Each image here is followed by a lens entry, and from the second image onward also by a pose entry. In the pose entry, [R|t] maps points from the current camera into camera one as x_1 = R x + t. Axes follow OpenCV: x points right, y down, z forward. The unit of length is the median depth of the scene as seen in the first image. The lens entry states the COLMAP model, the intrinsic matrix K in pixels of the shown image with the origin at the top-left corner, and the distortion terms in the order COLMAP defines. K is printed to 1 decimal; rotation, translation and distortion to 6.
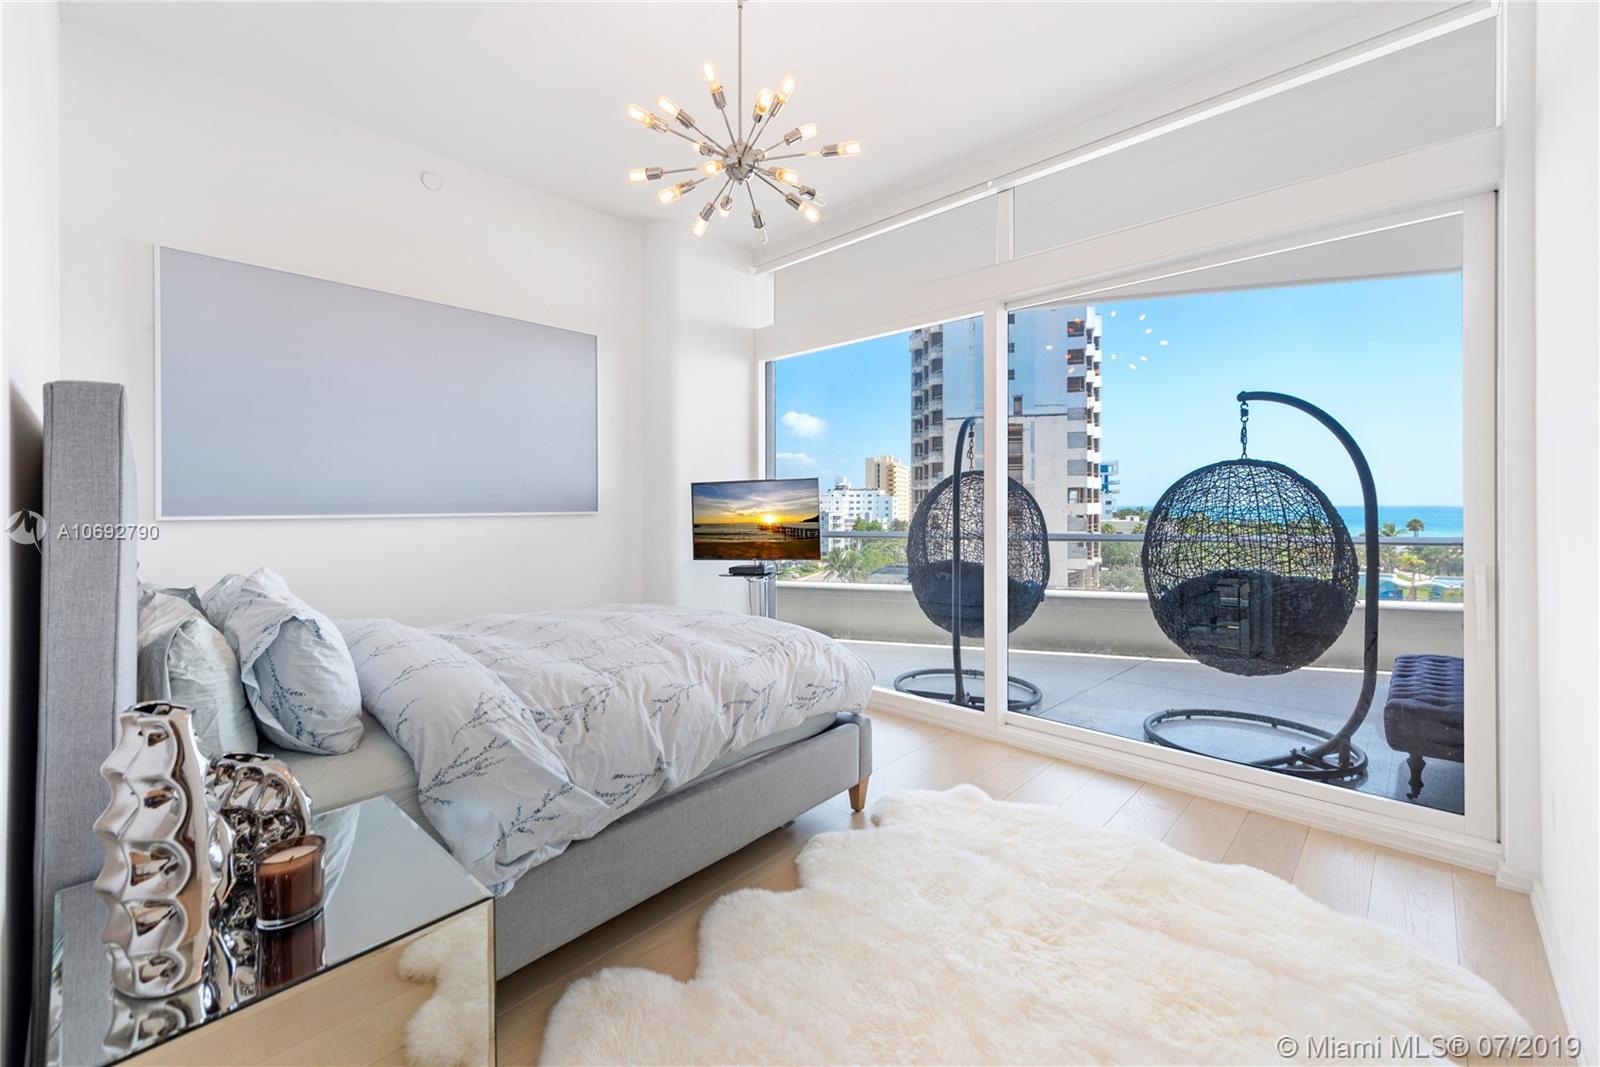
lens RADIAL K [[644.2, 0, 830.7], [0, 644.2, 503.8], [0, 0, 1]] dist [0.000155, 0.000011]
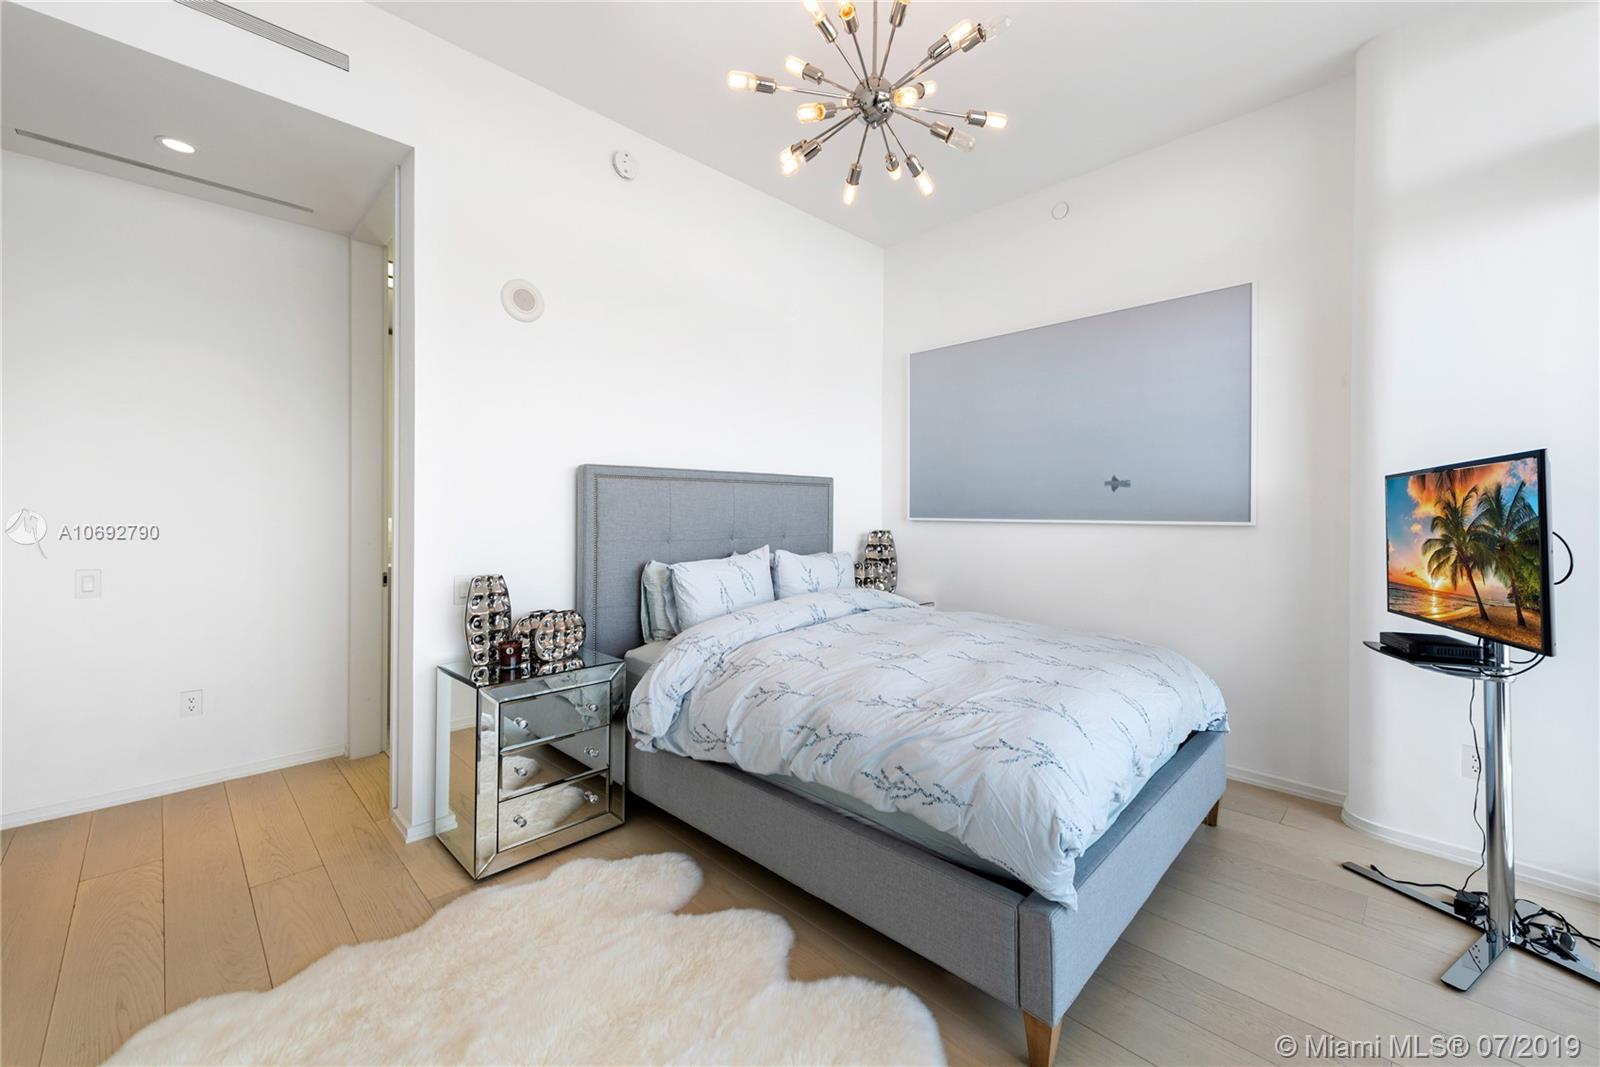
lens RADIAL K [[644.2, 0, 830.7], [0, 644.2, 503.8], [0, 0, 1]] dist [0.000155, 0.000011]
pose [[-0.030596, -0.002898, -0.999528, 0.659412], [-0.003514, 0.999990, -0.002792, -0.006739], [0.999526, 0.003427, -0.030606, 0.911723]]
